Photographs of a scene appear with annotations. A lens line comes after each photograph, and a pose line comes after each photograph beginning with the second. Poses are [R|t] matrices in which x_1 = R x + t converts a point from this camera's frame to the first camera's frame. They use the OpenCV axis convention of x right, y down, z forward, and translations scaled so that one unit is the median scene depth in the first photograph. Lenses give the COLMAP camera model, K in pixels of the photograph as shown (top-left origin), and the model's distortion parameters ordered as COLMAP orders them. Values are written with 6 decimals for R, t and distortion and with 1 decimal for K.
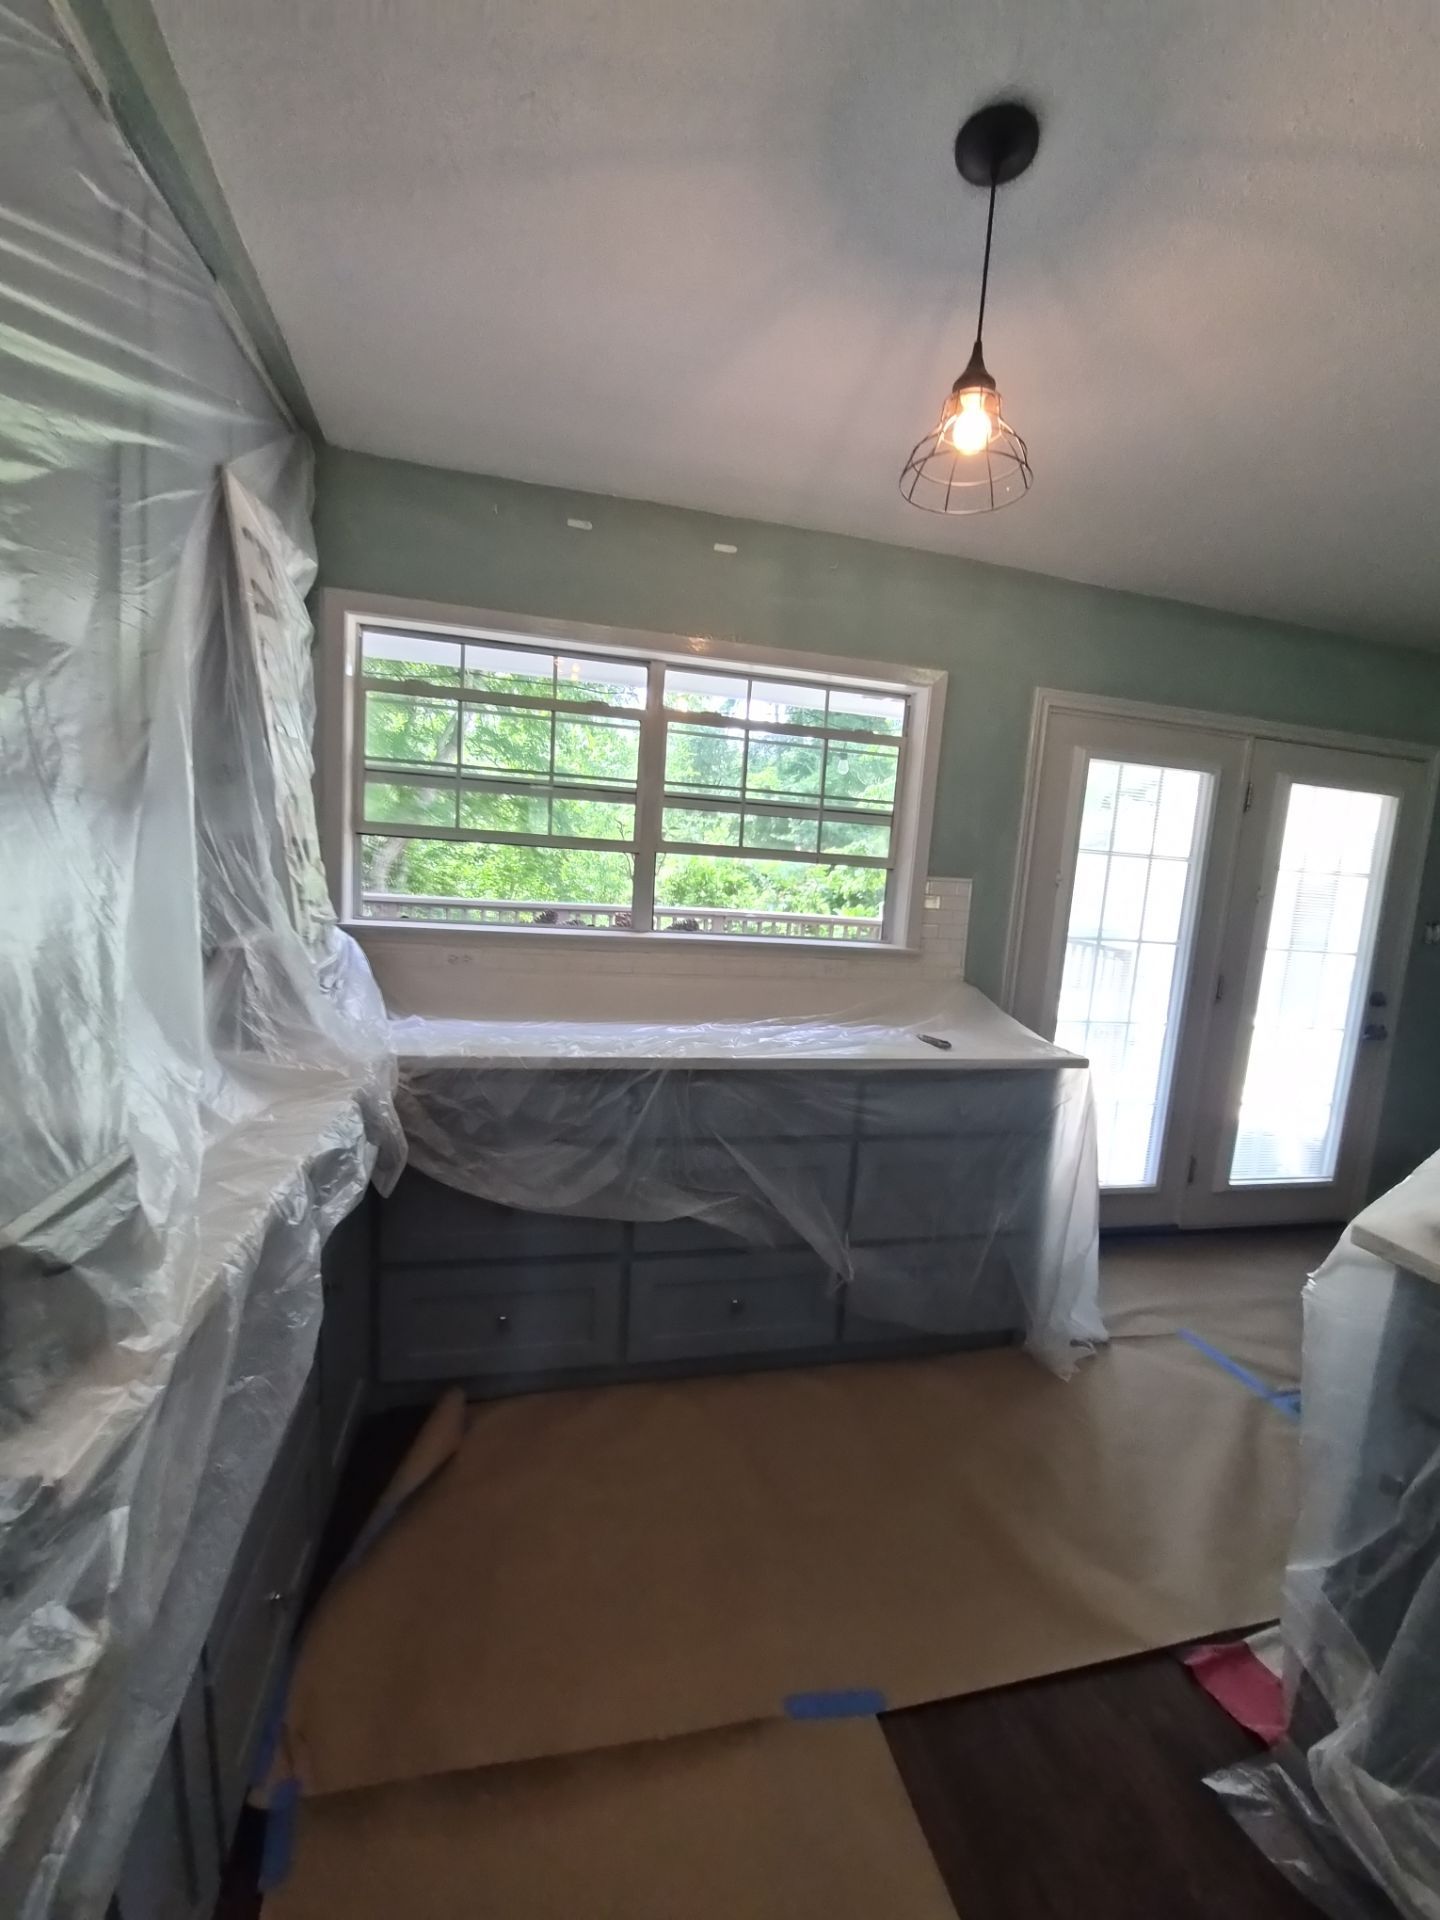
lens RADIAL K [[795.9, 0, 749.1], [0, 795.9, 957.2], [0, 0, 1]] dist [-0.008695, -0.006027]
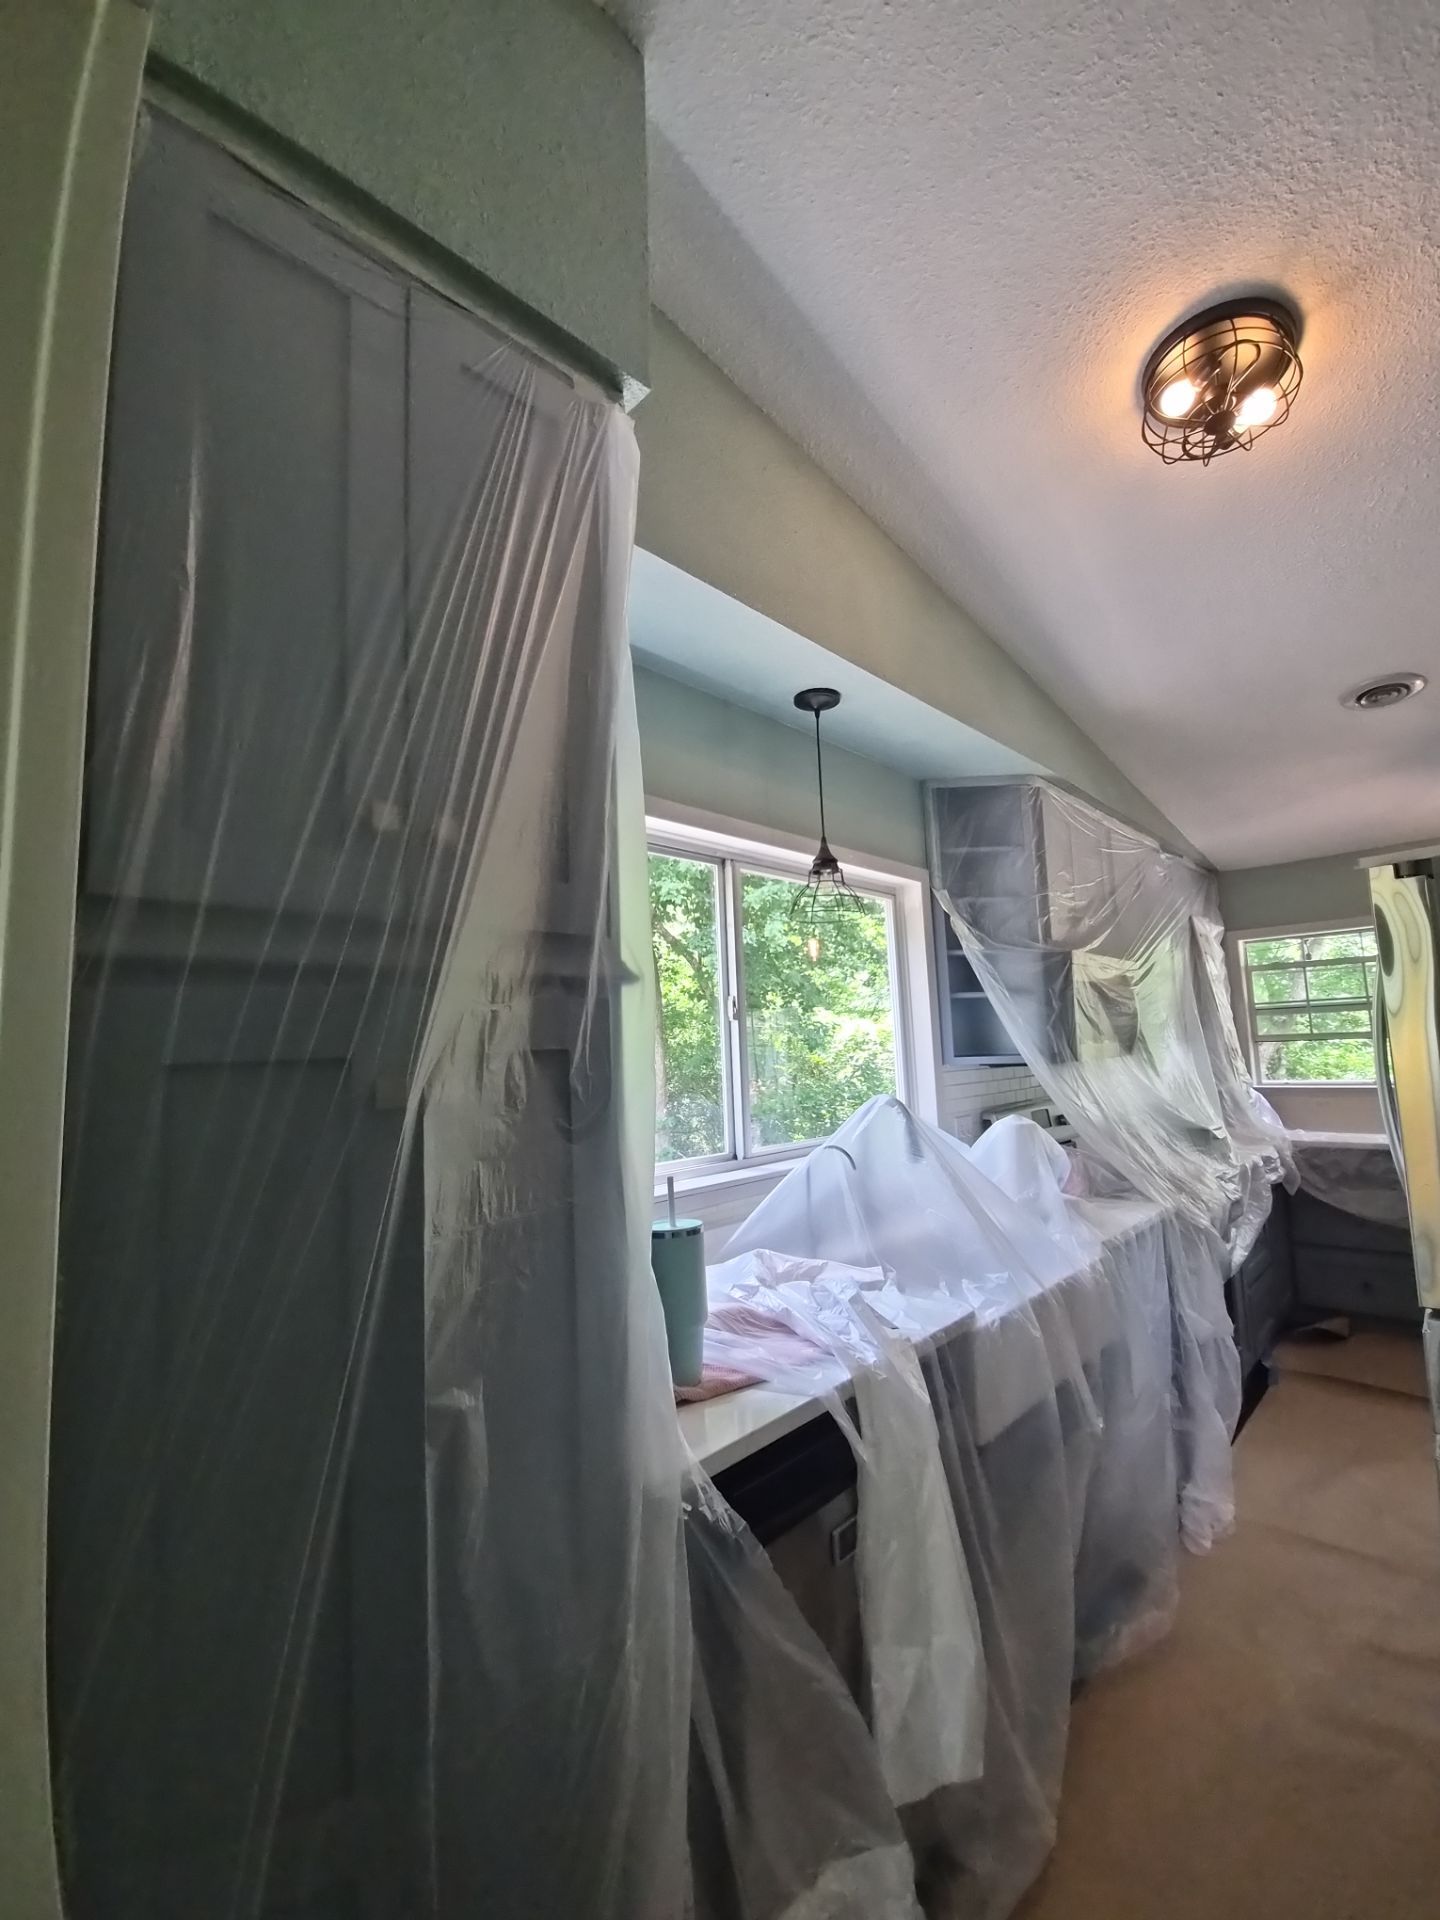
lens RADIAL K [[795.9, 0, 735.7], [0, 795.9, 954.2], [0, 0, 1]] dist [-0.008695, -0.006027]
pose [[0.532142, -0.184134, -0.826389, 0.574924], [-0.031815, 0.971026, -0.236848, 0.166243], [0.846057, 0.152328, 0.510866, -1.336198]]
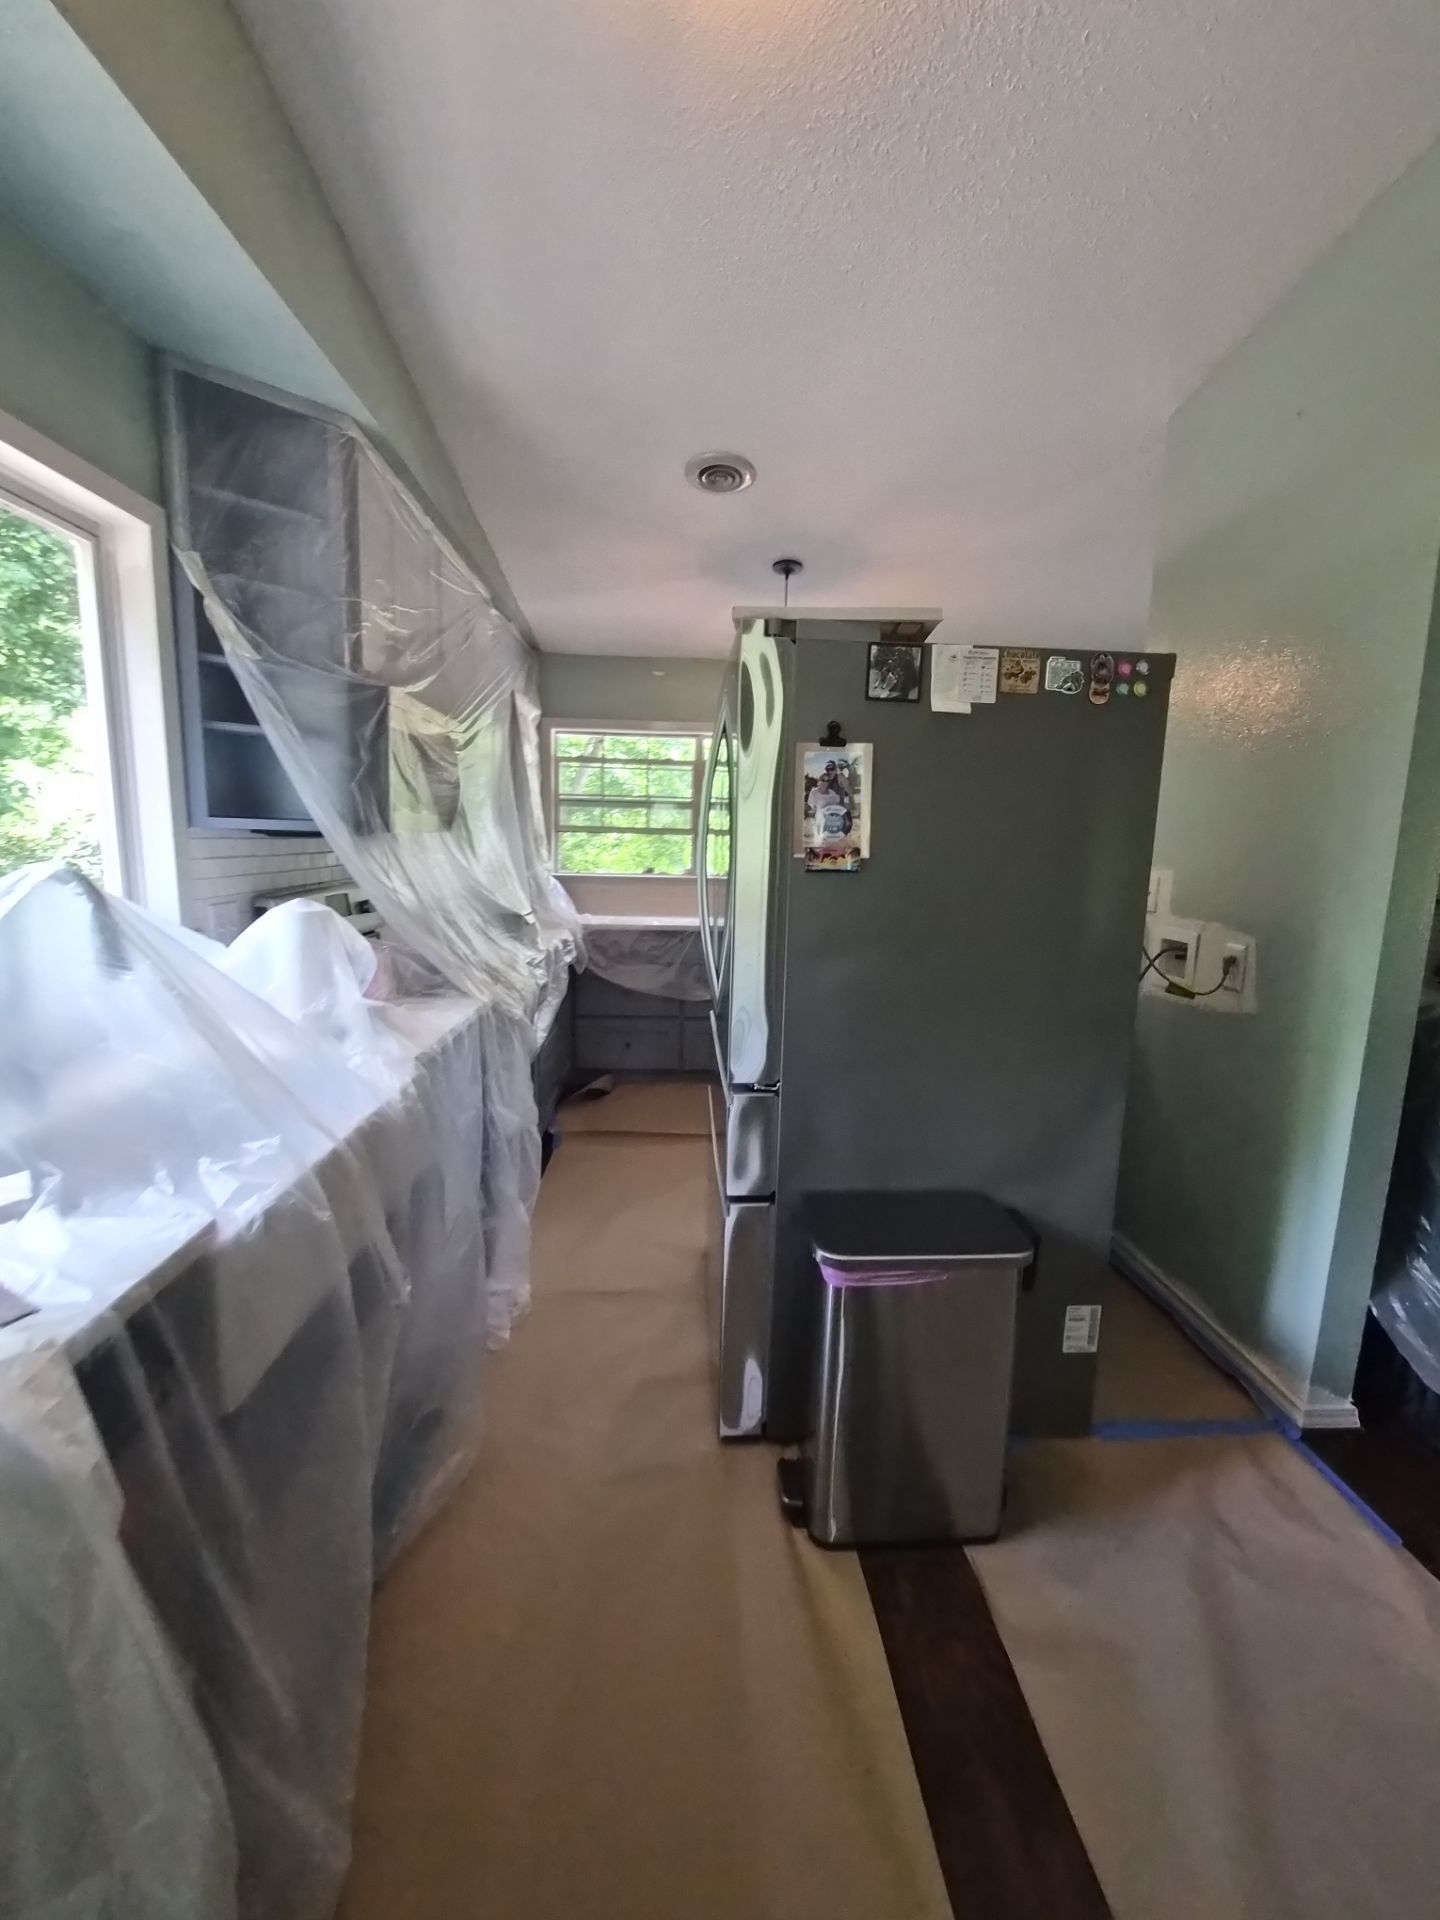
lens RADIAL K [[795.9, 0, 731.9], [0, 795.9, 953.9], [0, 0, 1]] dist [-0.008695, -0.006027]
pose [[0.982061, -0.014800, -0.187984, 0.388539], [0.018194, 0.999701, 0.016346, 0.158309], [0.187686, -0.019473, 0.982036, -1.095698]]
